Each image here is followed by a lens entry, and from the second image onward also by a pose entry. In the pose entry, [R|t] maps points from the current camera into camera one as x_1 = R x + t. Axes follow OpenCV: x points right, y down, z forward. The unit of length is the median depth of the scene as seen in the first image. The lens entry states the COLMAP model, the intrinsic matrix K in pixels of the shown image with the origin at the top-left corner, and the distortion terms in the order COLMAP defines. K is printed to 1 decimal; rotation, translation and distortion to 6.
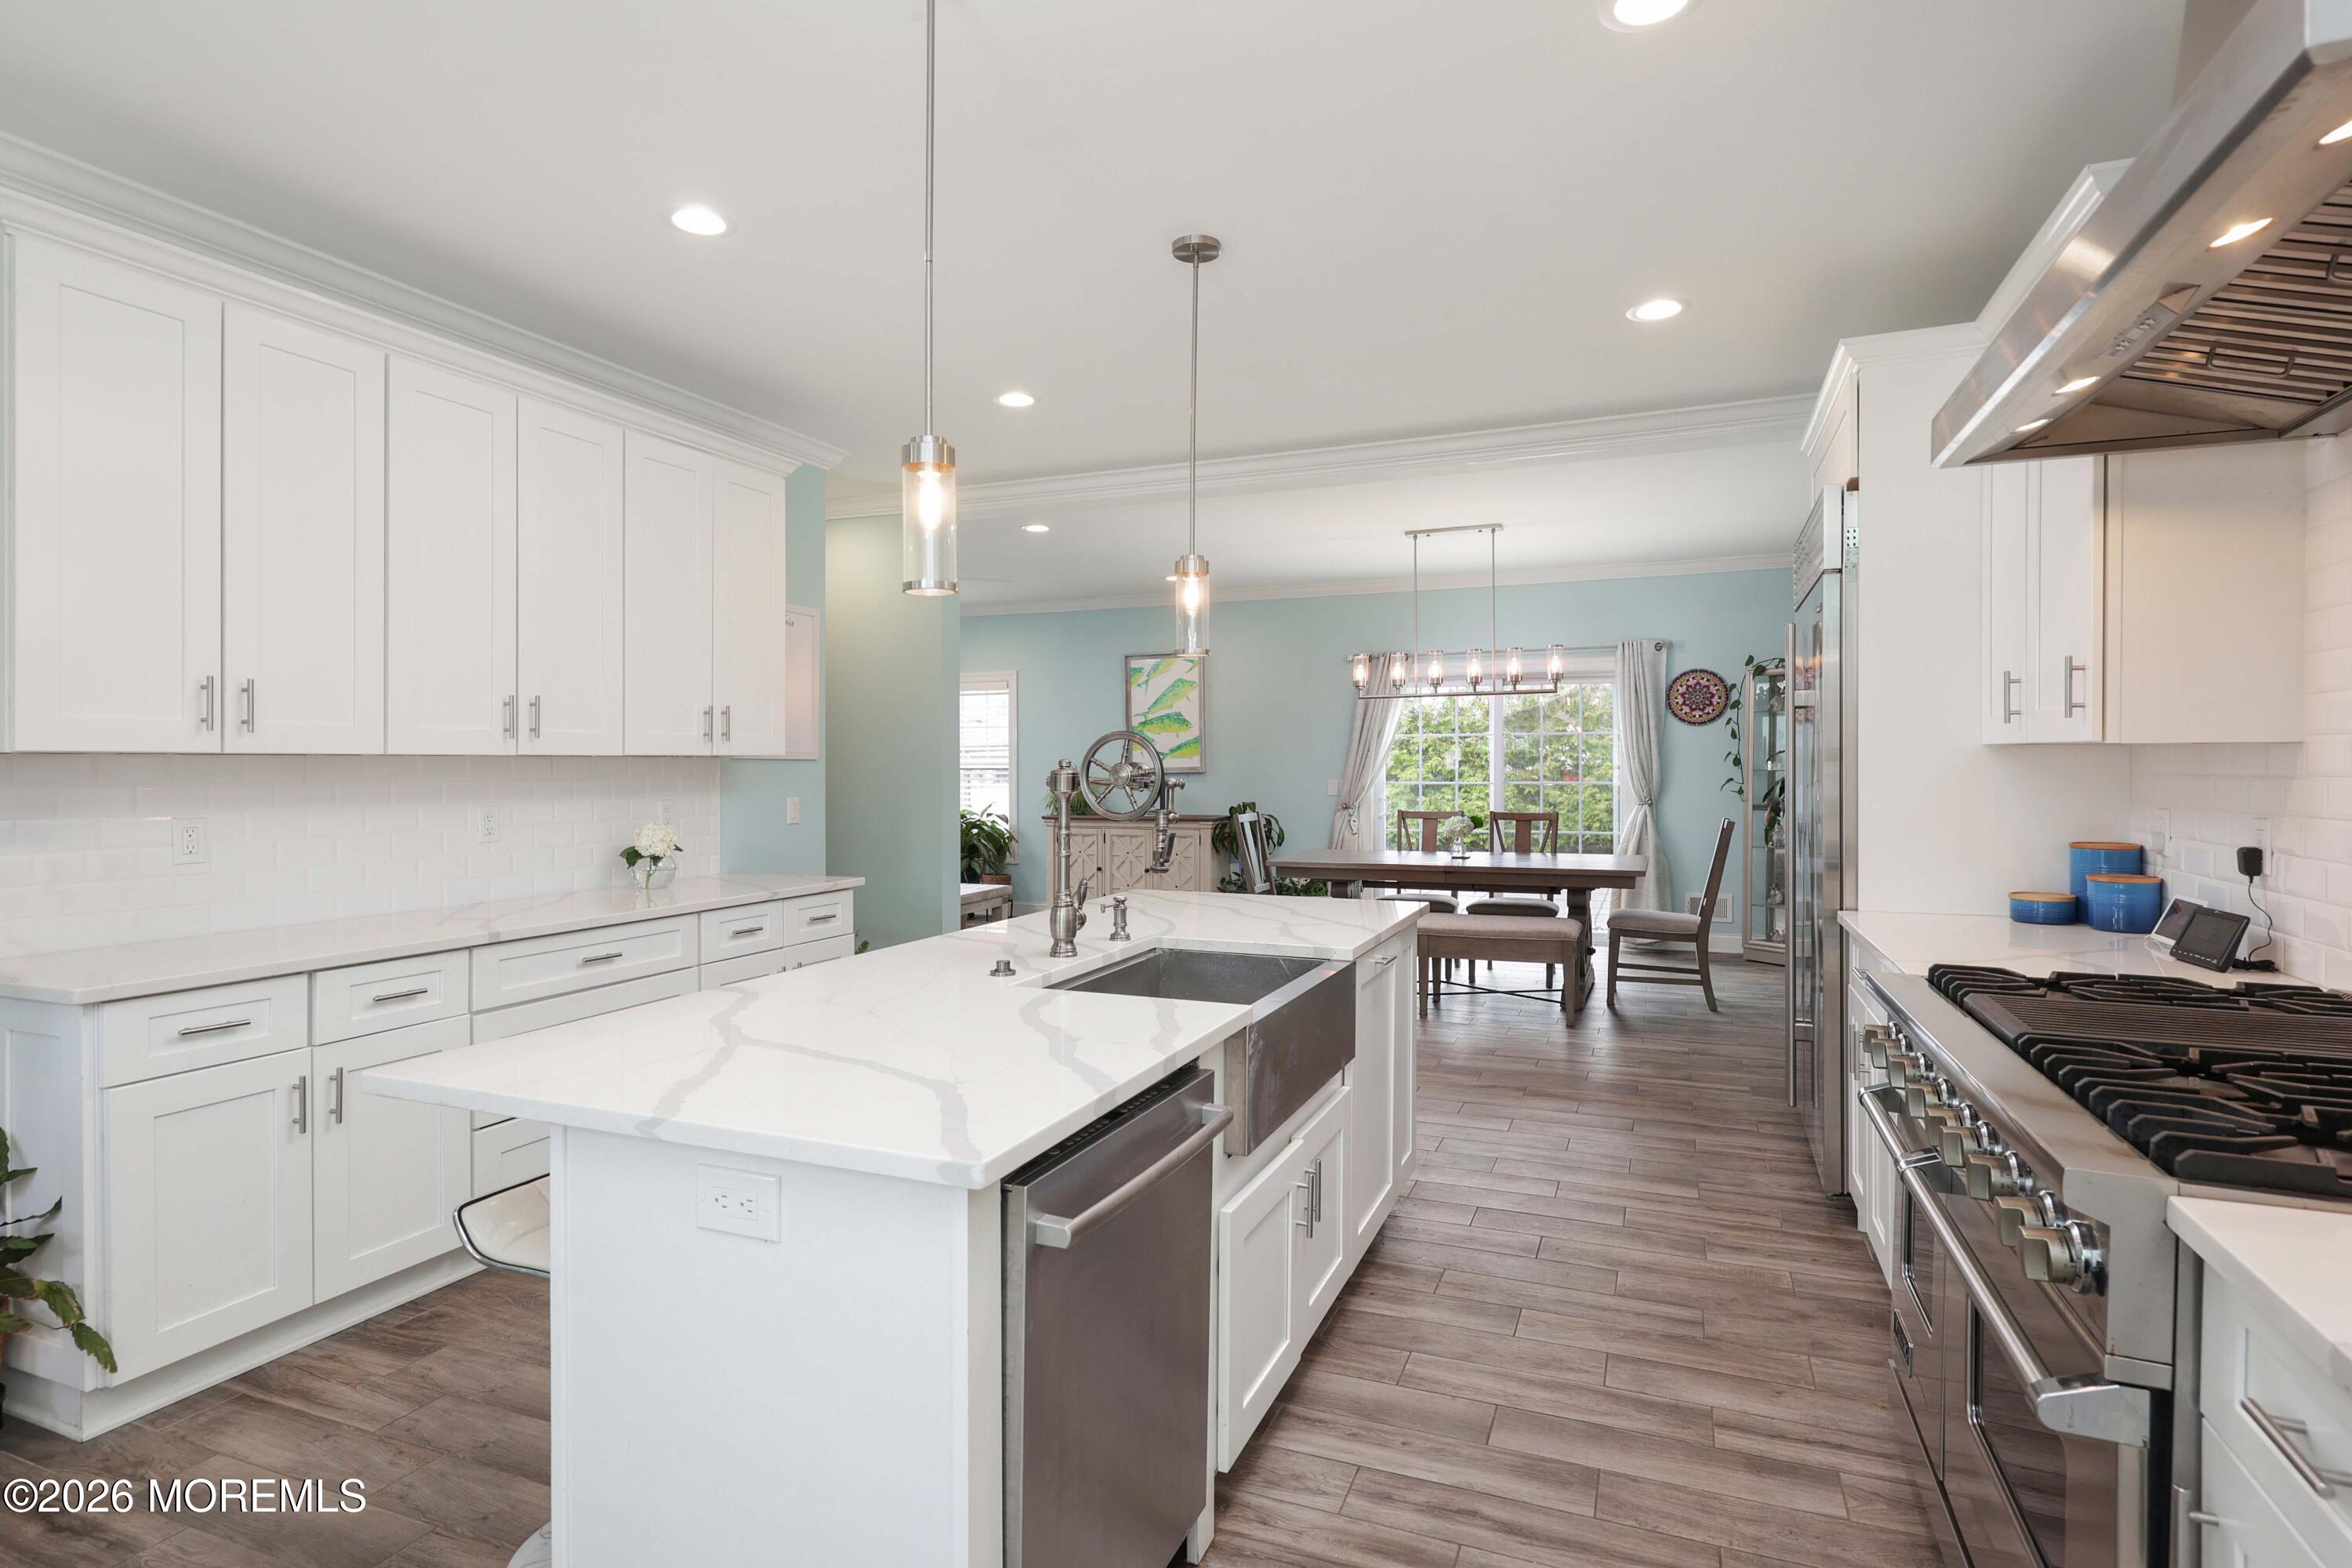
lens RADIAL K [[1224.5, 0, 1100.6], [0, 1224.5, 768.8], [0, 0, 1]] dist [0.000697, 0.001132]
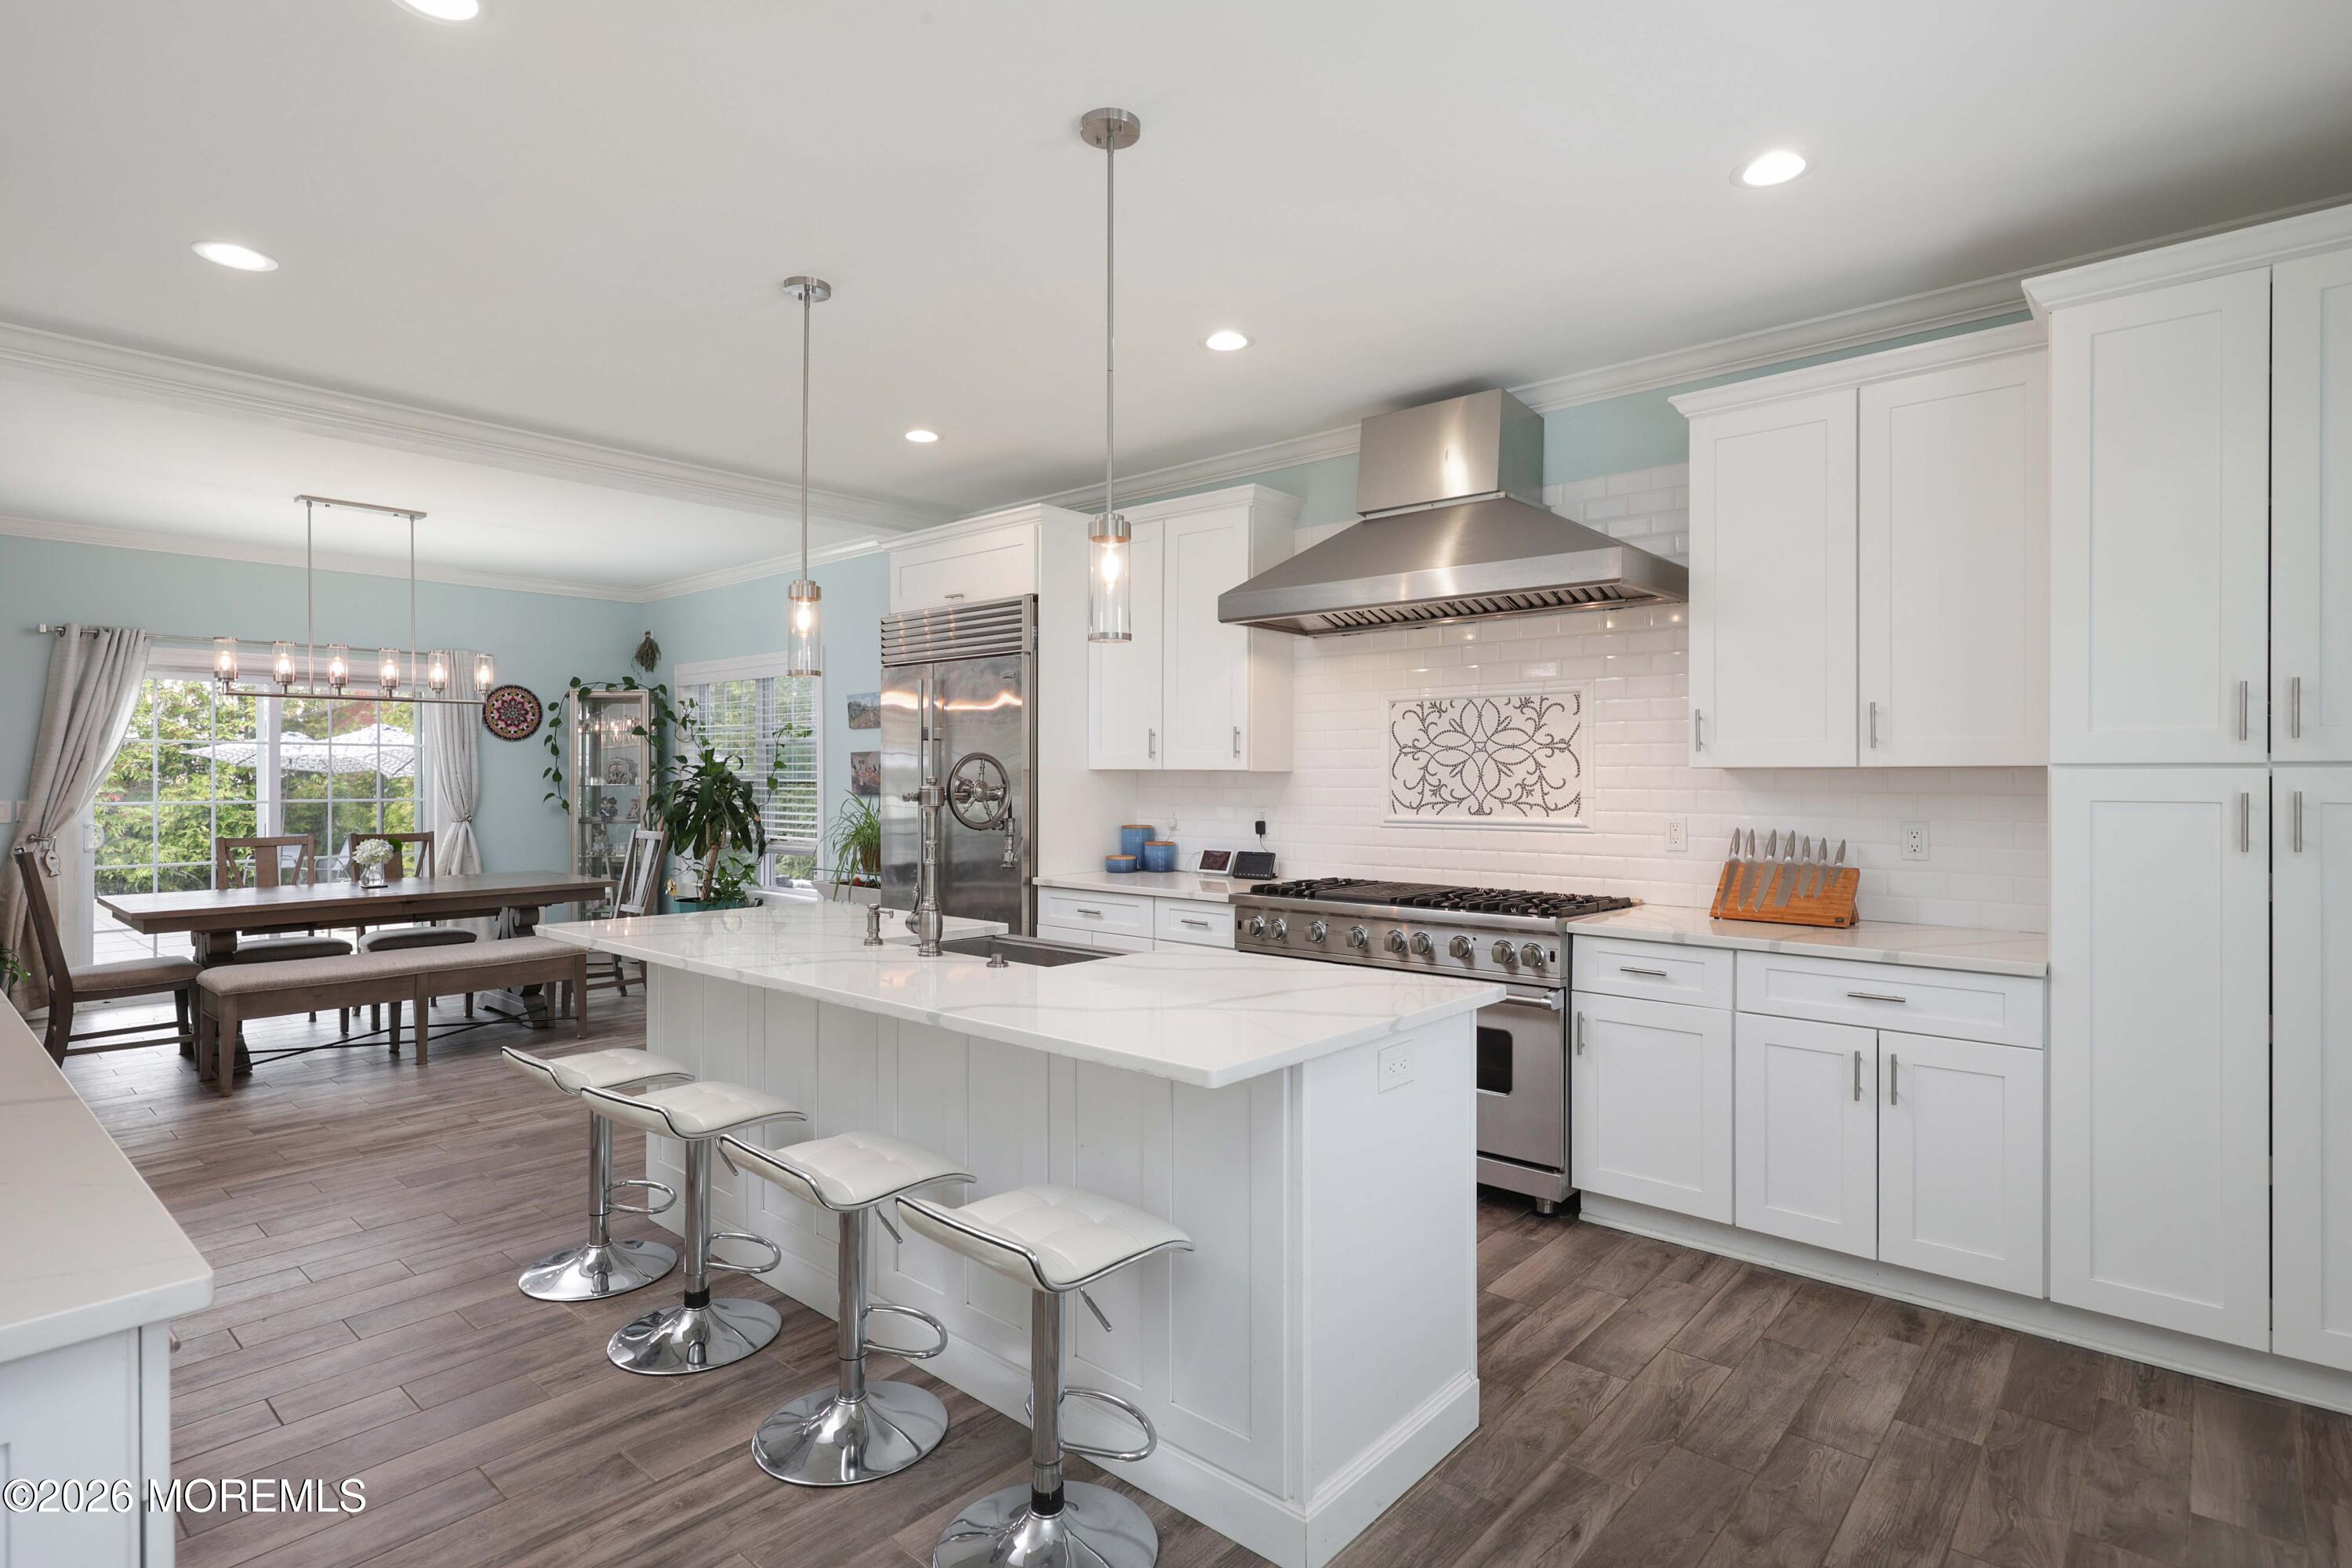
lens RADIAL K [[1239.2, 0, 1275.8], [0, 1239.2, 778.5], [0, 0, 1]] dist [-0.001708, -0.000851]
pose [[0.230935, 0.003201, 0.972964, -0.824635], [0.000916, 0.999993, -0.003507, -0.001100], [-0.972969, 0.001701, 0.230930, 0.352342]]
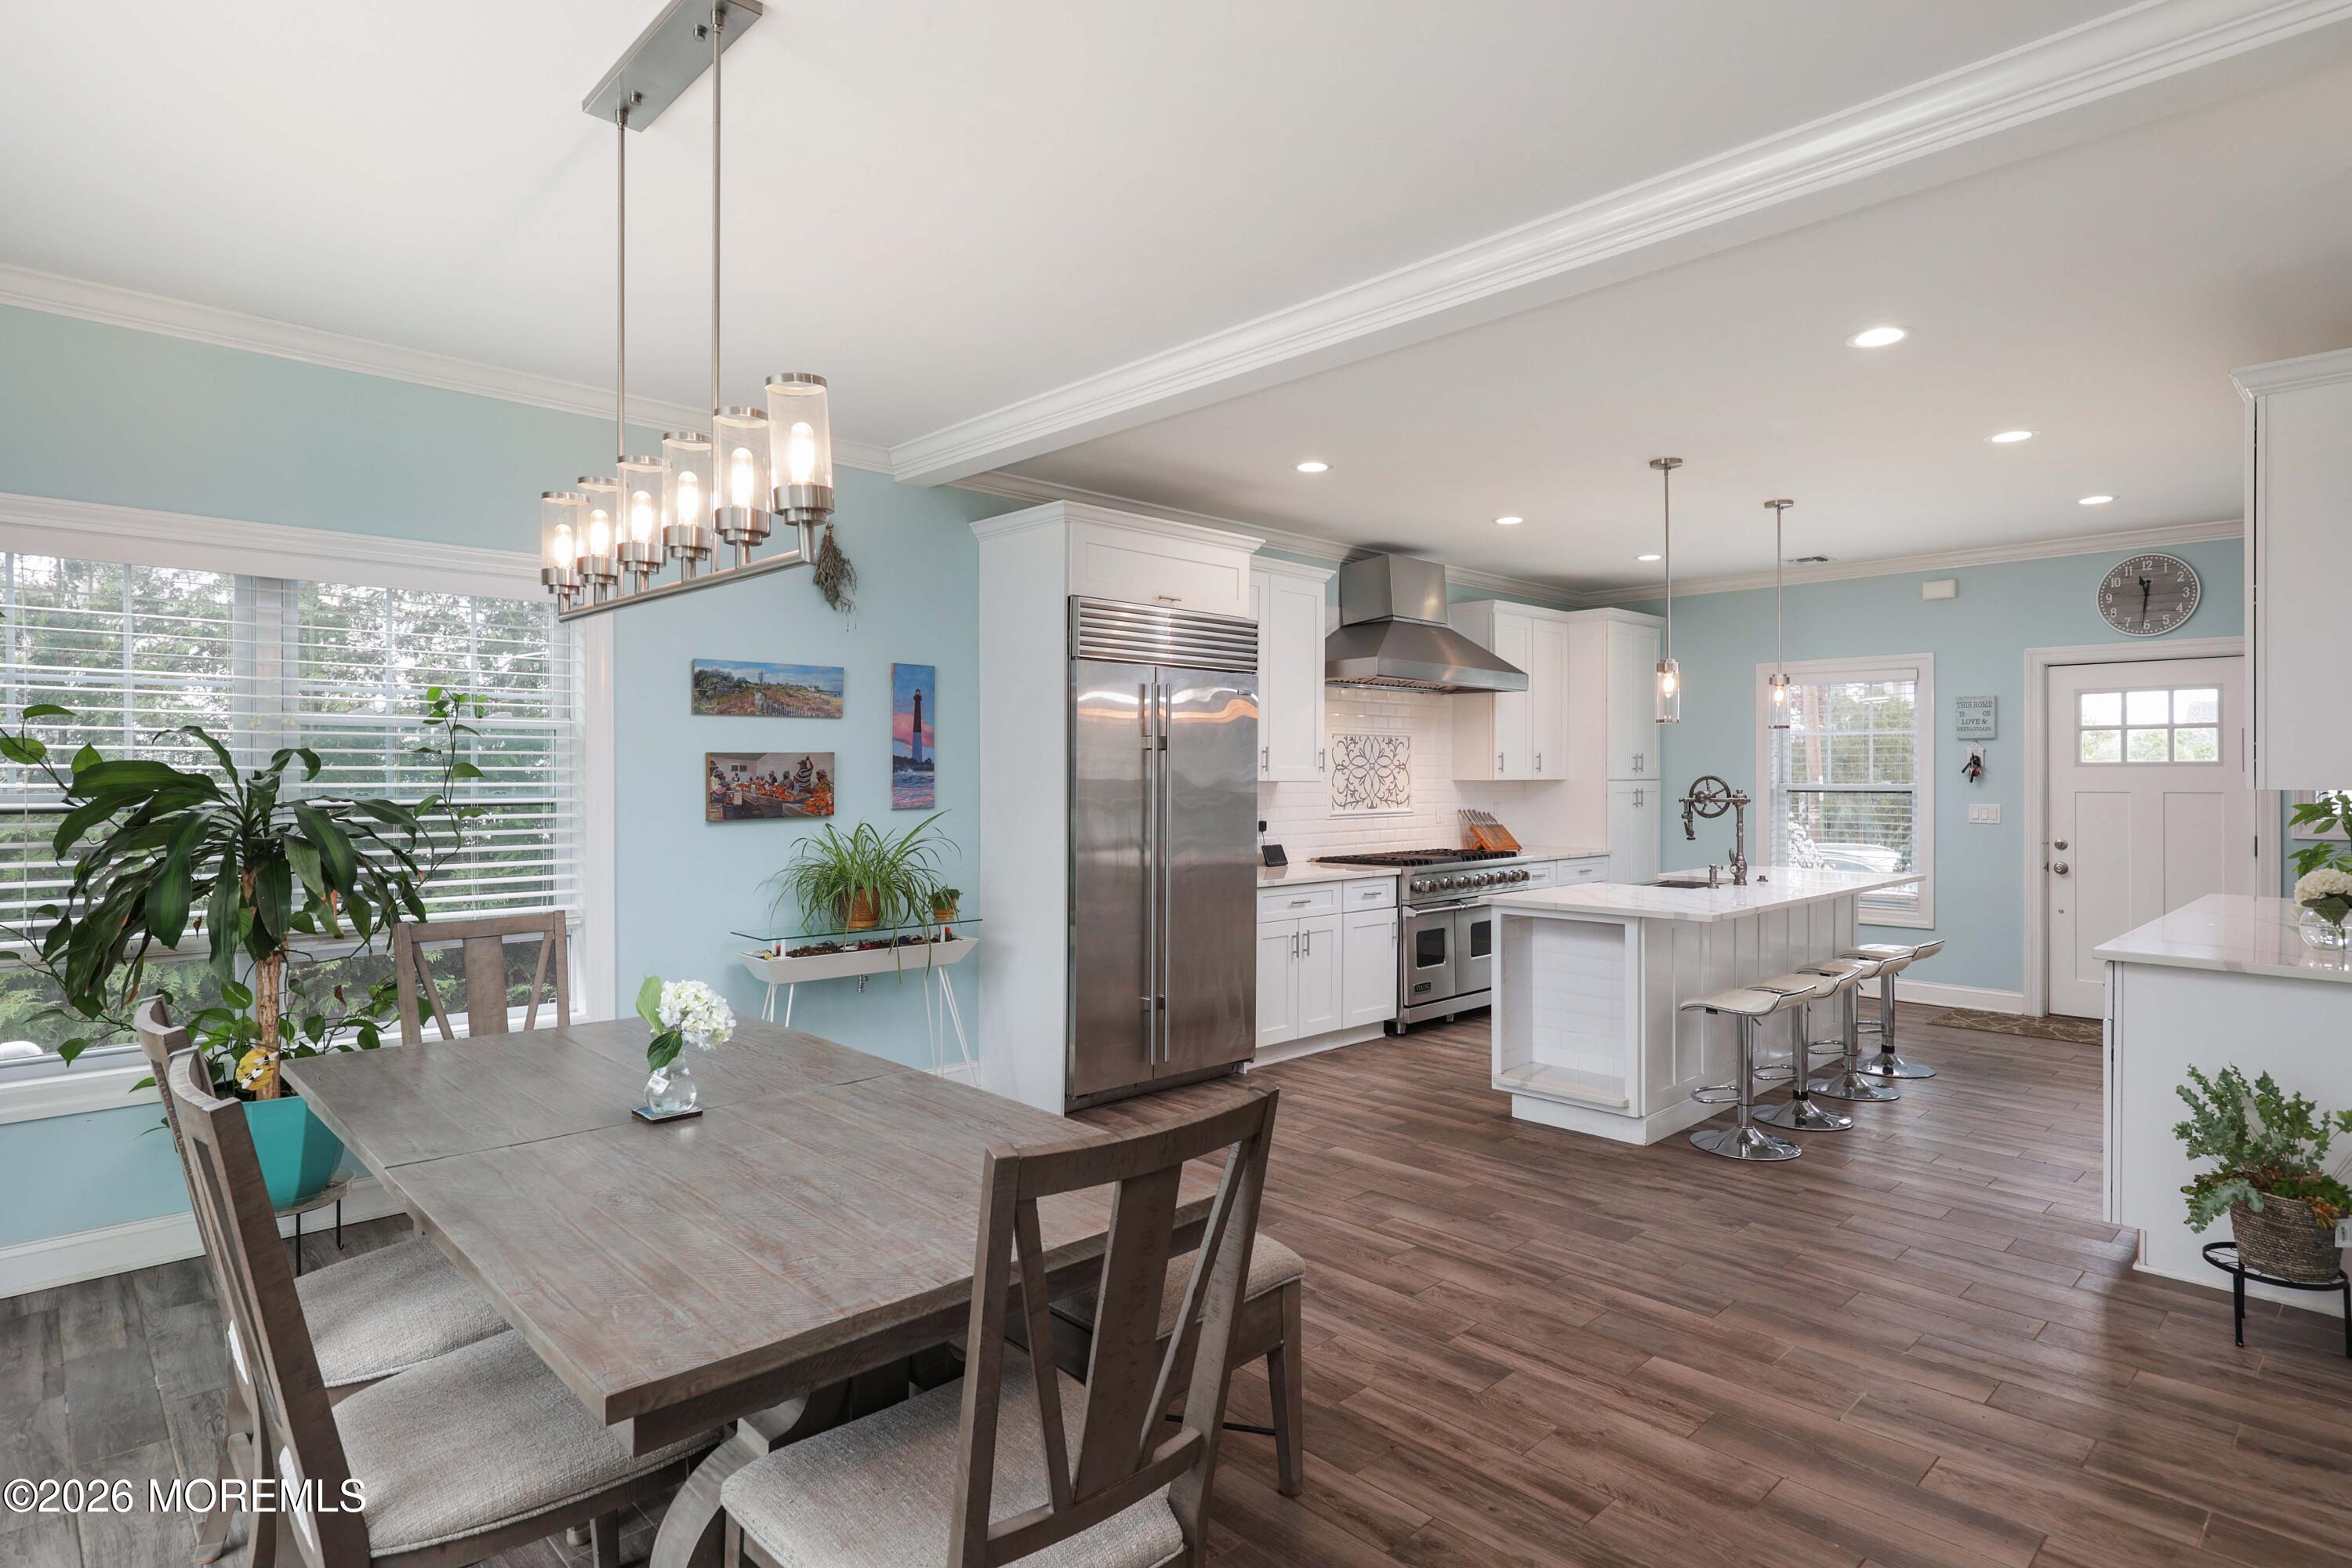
lens RADIAL K [[1217.3, 0, 1340.4], [0, 1217.3, 765.3], [0, 0, 1]] dist [0.000888, 0.000176]
pose [[-0.970893, -0.005127, 0.239458, 0.099233], [-0.005122, 0.999987, 0.000644, -0.044051], [-0.239458, -0.000601, -0.970906, 2.587406]]
